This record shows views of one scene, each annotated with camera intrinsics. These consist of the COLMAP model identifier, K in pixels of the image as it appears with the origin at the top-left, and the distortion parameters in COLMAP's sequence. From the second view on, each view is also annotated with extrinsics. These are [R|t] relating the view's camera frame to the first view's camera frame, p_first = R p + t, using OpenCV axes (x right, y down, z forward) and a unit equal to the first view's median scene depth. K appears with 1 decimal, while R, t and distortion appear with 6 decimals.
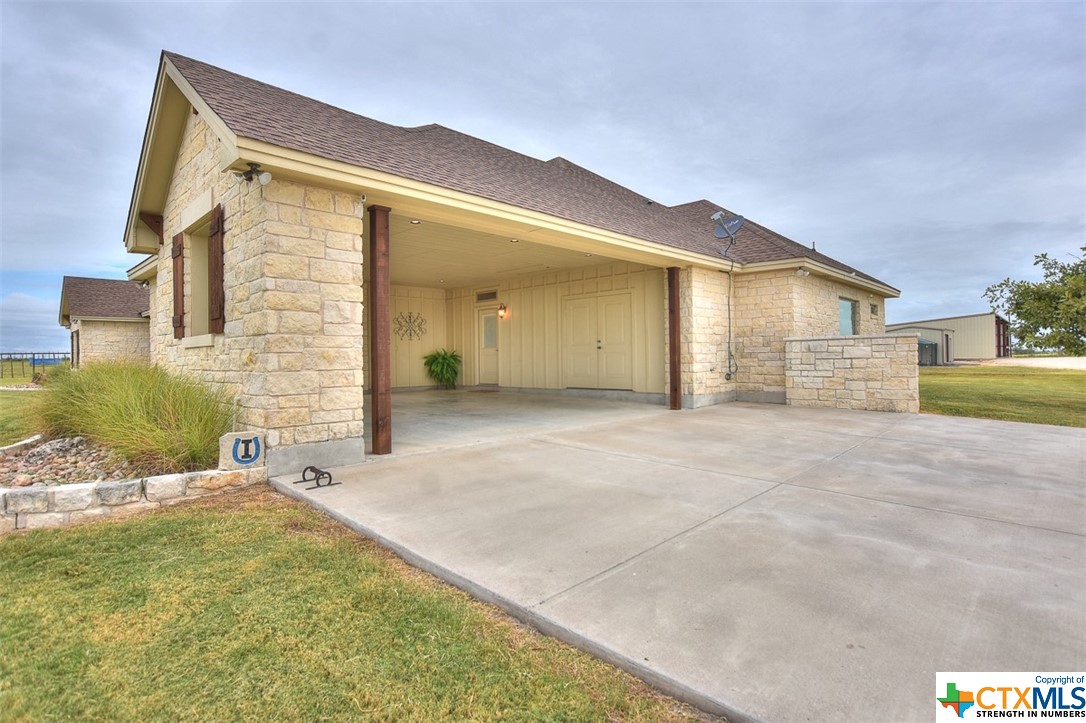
lens RADIAL K [[537.3, 0, 540.4], [0, 537.3, 358.2], [0, 0, 1]] dist [-0.019155, -0.000293]
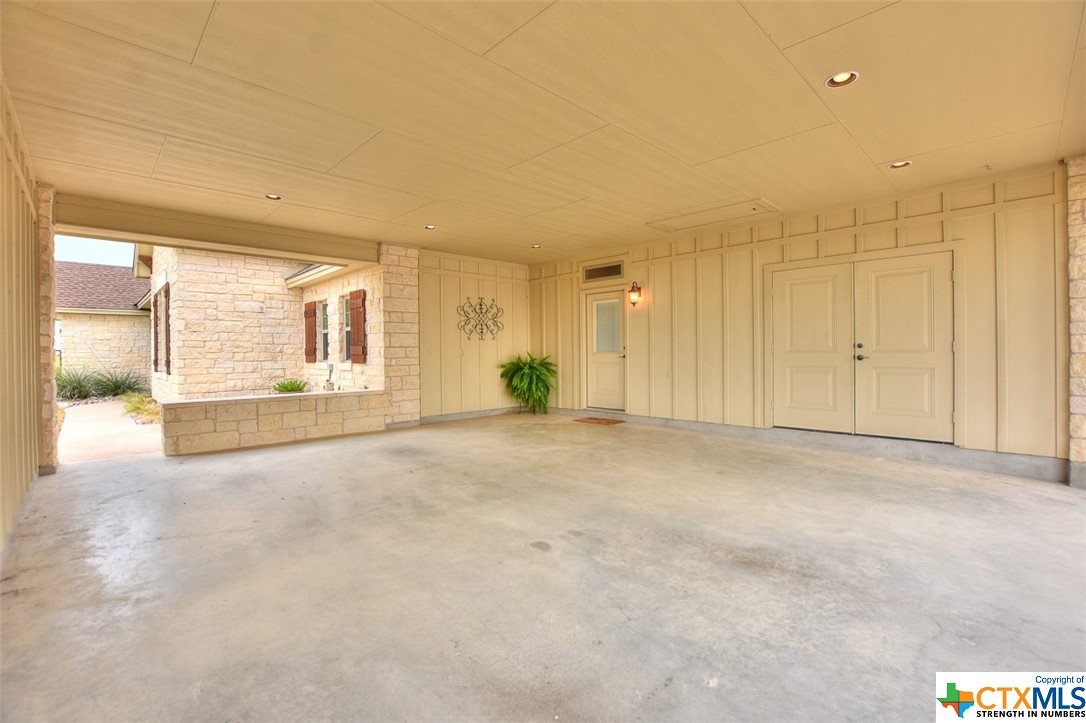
lens RADIAL K [[489.4, 0, 545.3], [0, 489.4, 359.1], [0, 0, 1]] dist [-0.032317, 0.004259]
pose [[0.999646, 0.004991, -0.026119, -0.148222], [-0.004693, 0.999923, 0.011462, -0.017341], [0.026174, -0.011335, 0.999593, 0.401535]]
